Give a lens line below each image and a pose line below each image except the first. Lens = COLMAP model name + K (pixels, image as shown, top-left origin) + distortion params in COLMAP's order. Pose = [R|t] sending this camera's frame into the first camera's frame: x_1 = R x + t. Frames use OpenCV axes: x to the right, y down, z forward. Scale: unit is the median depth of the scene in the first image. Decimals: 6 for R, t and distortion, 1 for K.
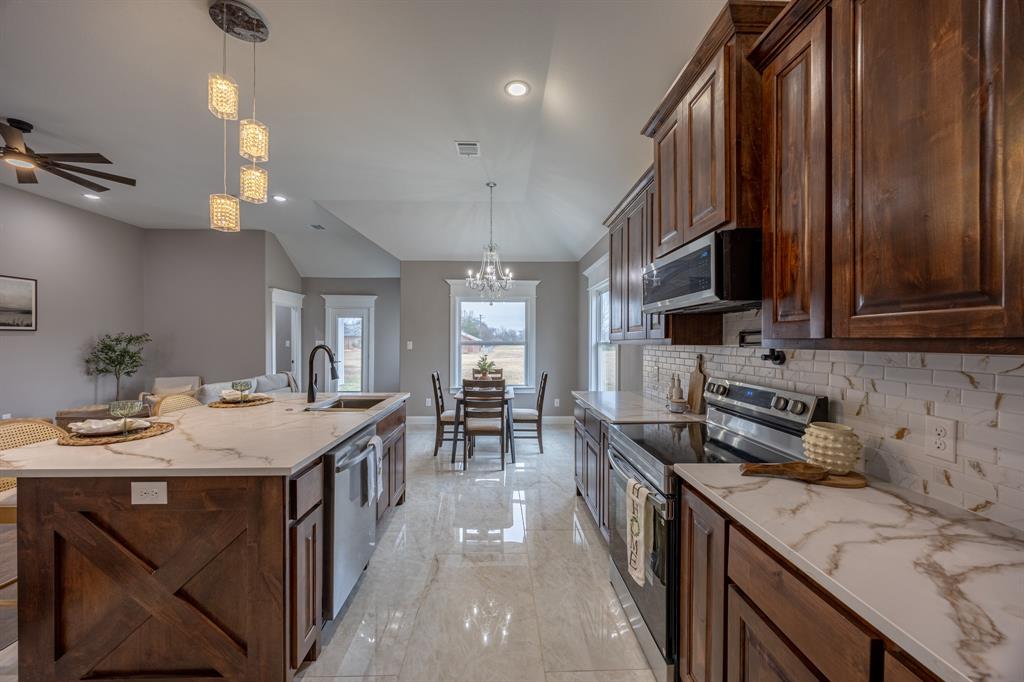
lens RADIAL K [[387.6, 0, 509.0], [0, 387.6, 344.1], [0, 0, 1]] dist [-0.003132, 0.000982]
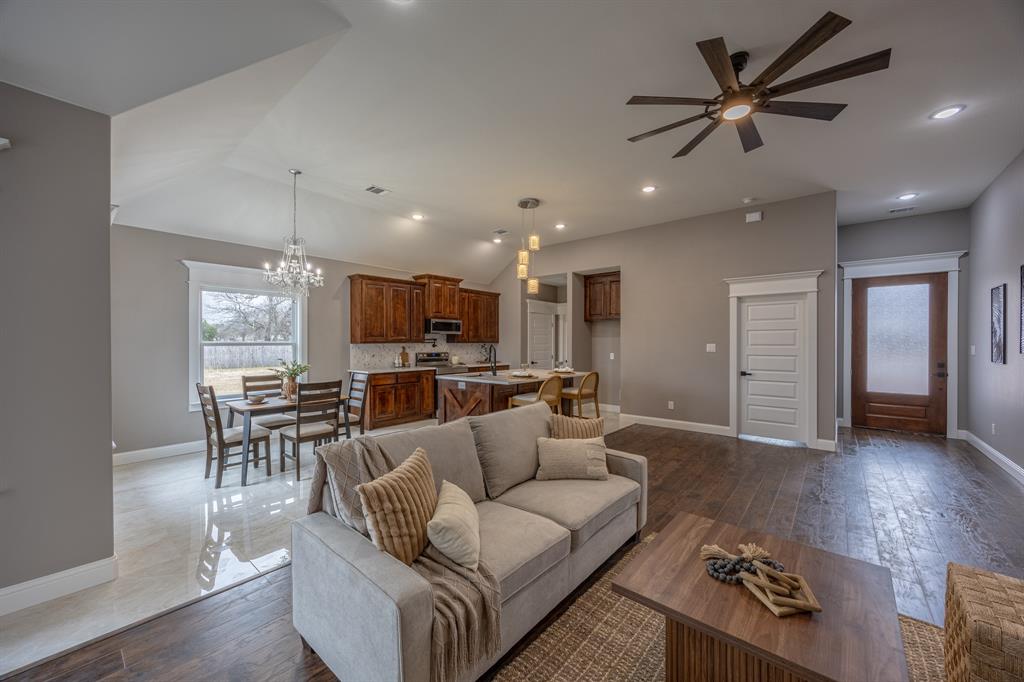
lens RADIAL K [[387.6, 0, 511.7], [0, 387.6, 343.7], [0, 0, 1]] dist [-0.003132, 0.000982]
pose [[-0.744396, -0.007501, 0.667696, -1.020540], [0.001865, 0.999910, 0.013312, -0.015428], [-0.667736, 0.011155, -0.744315, 1.312099]]
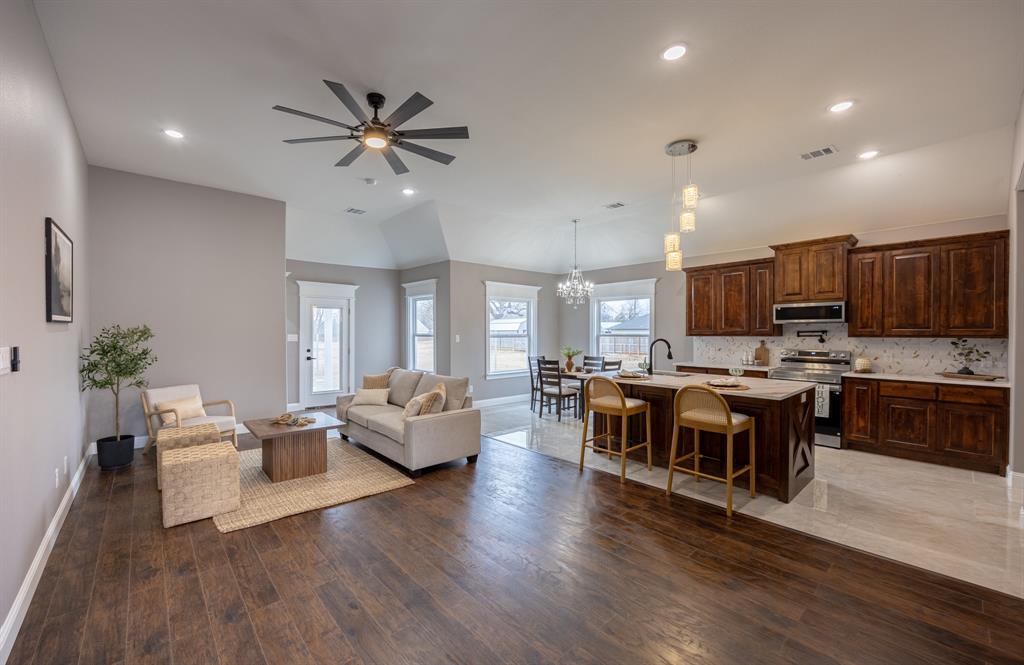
lens RADIAL K [[408.9, 0, 488.5], [0, 408.9, 336.1], [0, 0, 1]] dist [-0.002271, -0.000756]
pose [[0.778473, -0.009403, 0.627608, -1.173086], [0.007042, 0.999956, 0.006246, -0.013090], [-0.627639, -0.000443, 0.778505, 0.062078]]
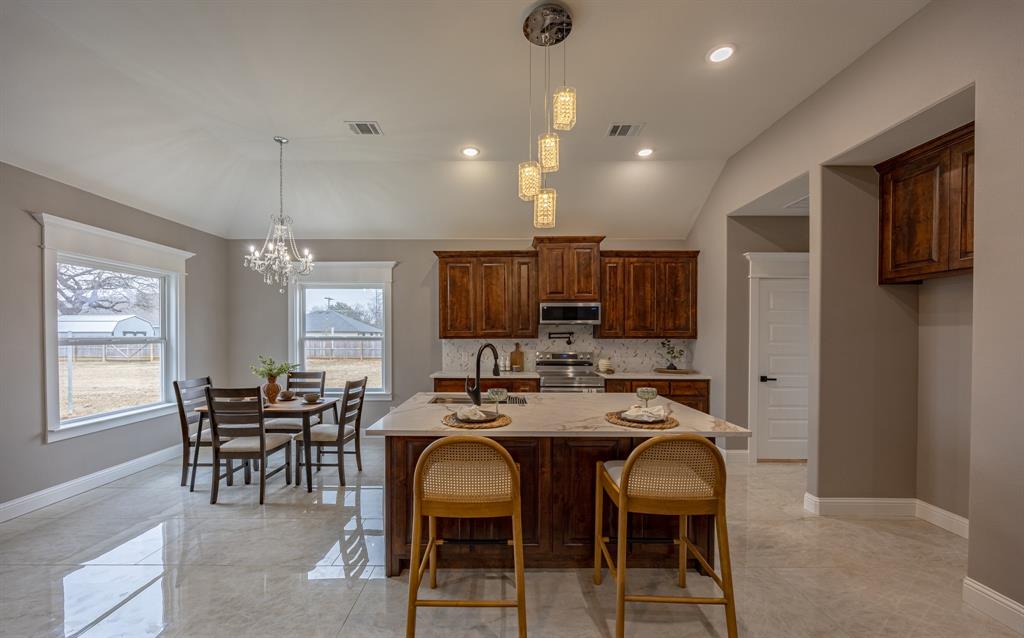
lens RADIAL K [[389.1, 0, 501.7], [0, 389.1, 340.7], [0, 0, 1]] dist [-0.002792, -0.000244]
pose [[0.028931, -0.017843, 0.999422, -0.815583], [0.006796, 0.999821, 0.017653, -0.011982], [-0.999558, 0.006282, 0.029047, 0.515008]]
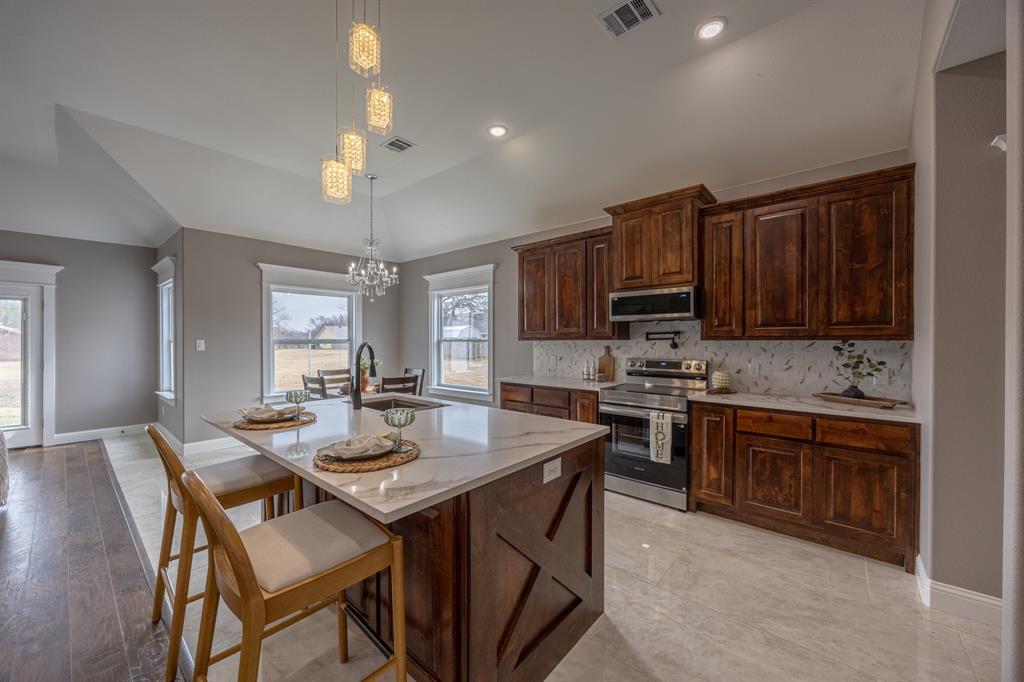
lens RADIAL K [[387.6, 0, 510.5], [0, 387.6, 343.0], [0, 0, 1]] dist [-0.003132, 0.000982]
pose [[0.673135, -0.010627, 0.739443, -0.519101], [0.009188, 0.999940, 0.006007, 0.000513], [-0.739463, 0.002751, 0.673192, 0.090354]]
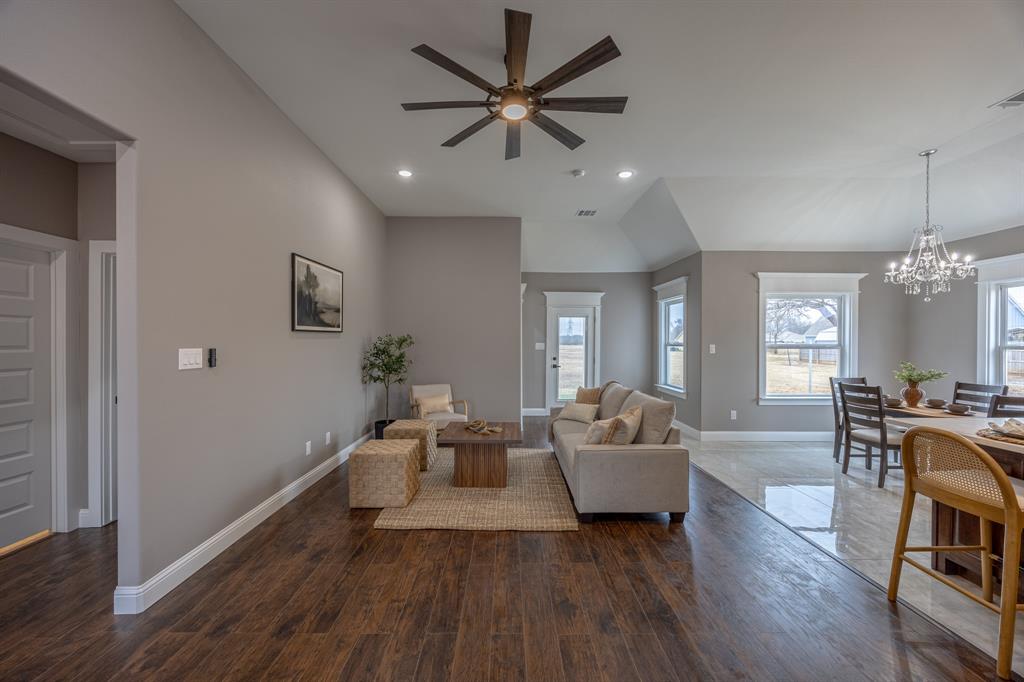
lens RADIAL K [[387.6, 0, 511.0], [0, 387.6, 342.5], [0, 0, 1]] dist [-0.003132, 0.000982]
pose [[0.999872, 0.000457, -0.016007, -0.887935], [-0.000546, 0.999984, -0.005579, -0.008175], [0.016004, 0.005587, 0.999856, 0.170752]]
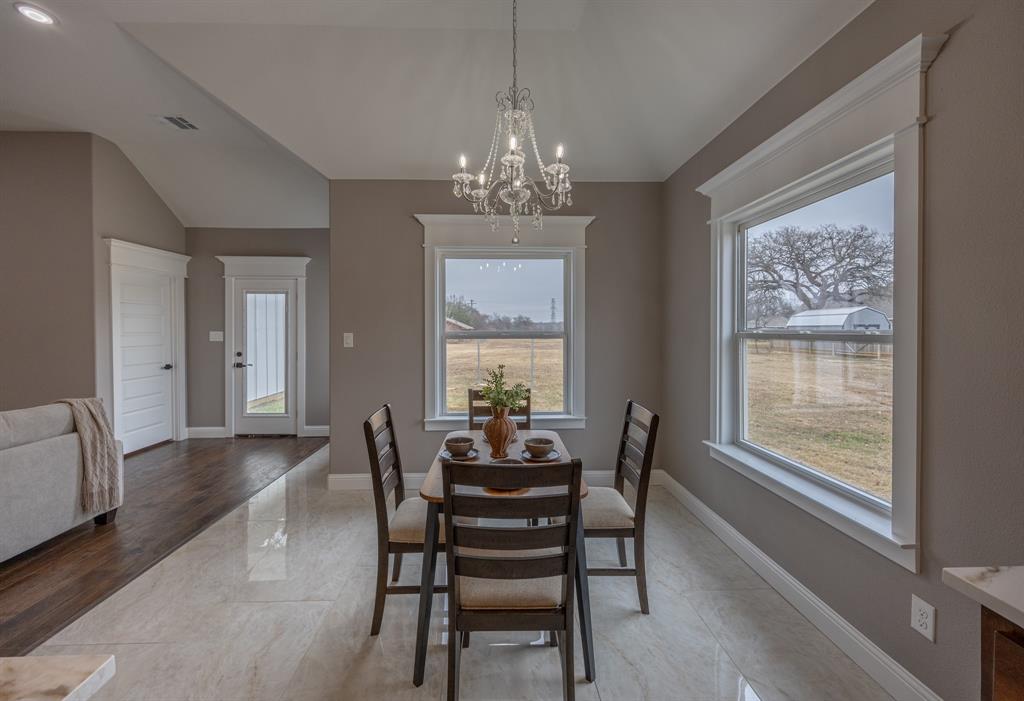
lens RADIAL K [[418.5, 0, 507.8], [0, 418.5, 330.1], [0, 0, 1]] dist [-0.008216, -0.000033]
pose [[0.999915, -0.005928, 0.011580, -0.058715], [0.005985, 0.999970, -0.004936, -0.007855], [-0.011551, 0.005005, 0.999921, 0.552528]]
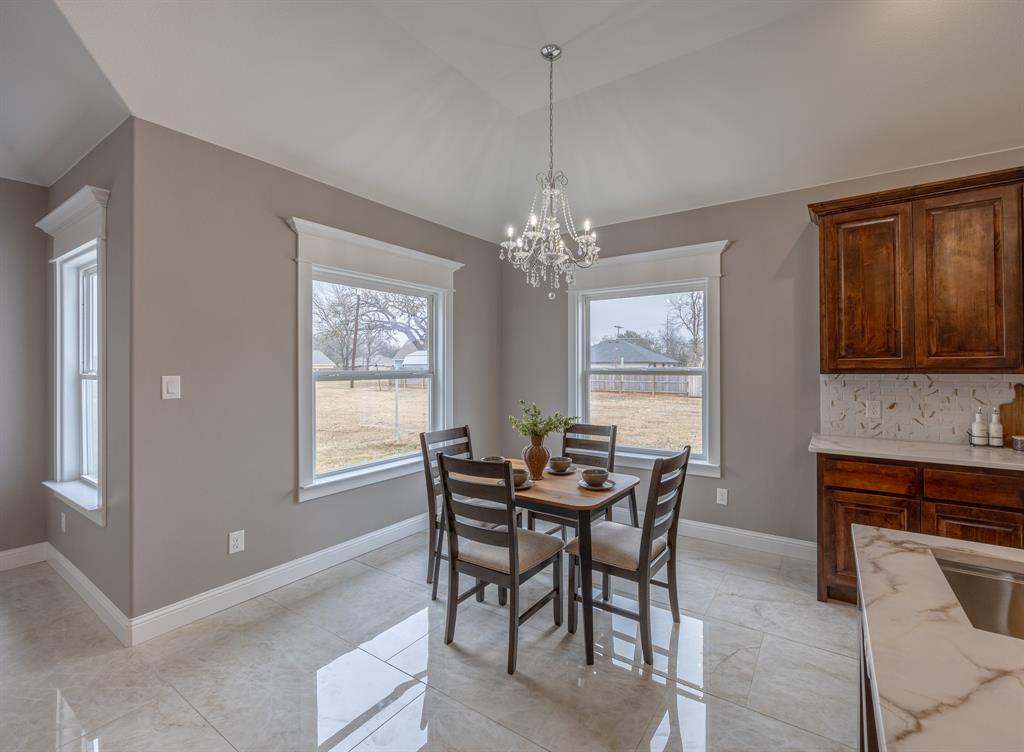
lens RADIAL K [[441.4, 0, 555.3], [0, 441.4, 366.7], [0, 0, 1]] dist [-0.004723, -0.000092]
pose [[0.554968, -0.006569, 0.831846, -0.496428], [0.011448, 0.999934, 0.000259, -0.013544], [-0.831793, 0.009379, 0.555007, 0.673857]]
